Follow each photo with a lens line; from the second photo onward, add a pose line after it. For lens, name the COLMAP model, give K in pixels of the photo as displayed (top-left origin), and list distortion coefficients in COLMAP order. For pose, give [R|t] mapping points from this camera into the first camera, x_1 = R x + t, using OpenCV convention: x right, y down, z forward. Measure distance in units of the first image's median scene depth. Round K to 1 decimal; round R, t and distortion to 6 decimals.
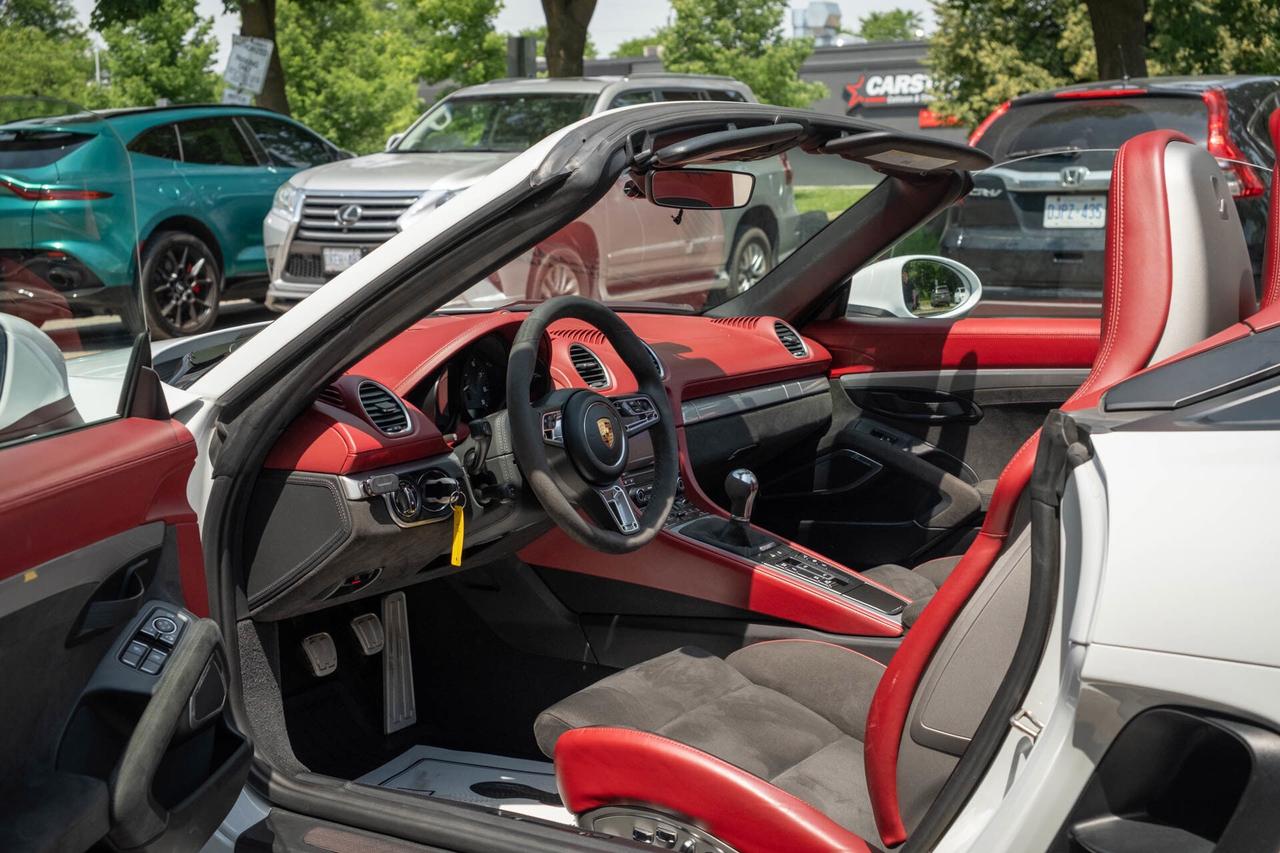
lens RADIAL K [[2190.3, 0, 640.0], [0, 2190.3, 426.5], [0, 0, 1]] dist [0.089841, 0.067831]
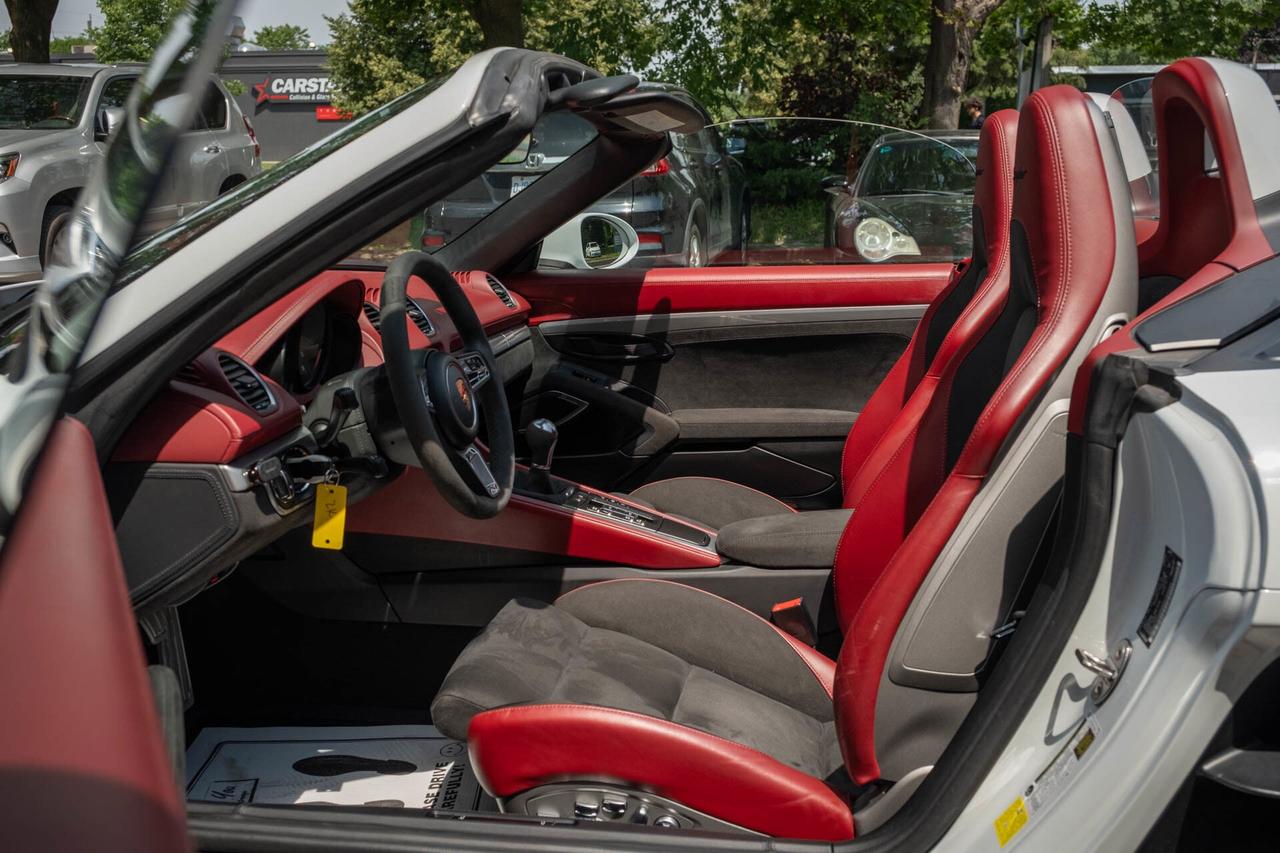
lens RADIAL K [[1443.3, 0, 640.0], [0, 1443.3, 426.5], [0, 0, 1]] dist [-0.000740, -0.009612]
pose [[0.881130, -0.073120, 0.467187, -0.211085], [0.046115, 0.996550, 0.068997, -0.019962], [-0.470621, -0.039250, 0.881462, 0.348842]]
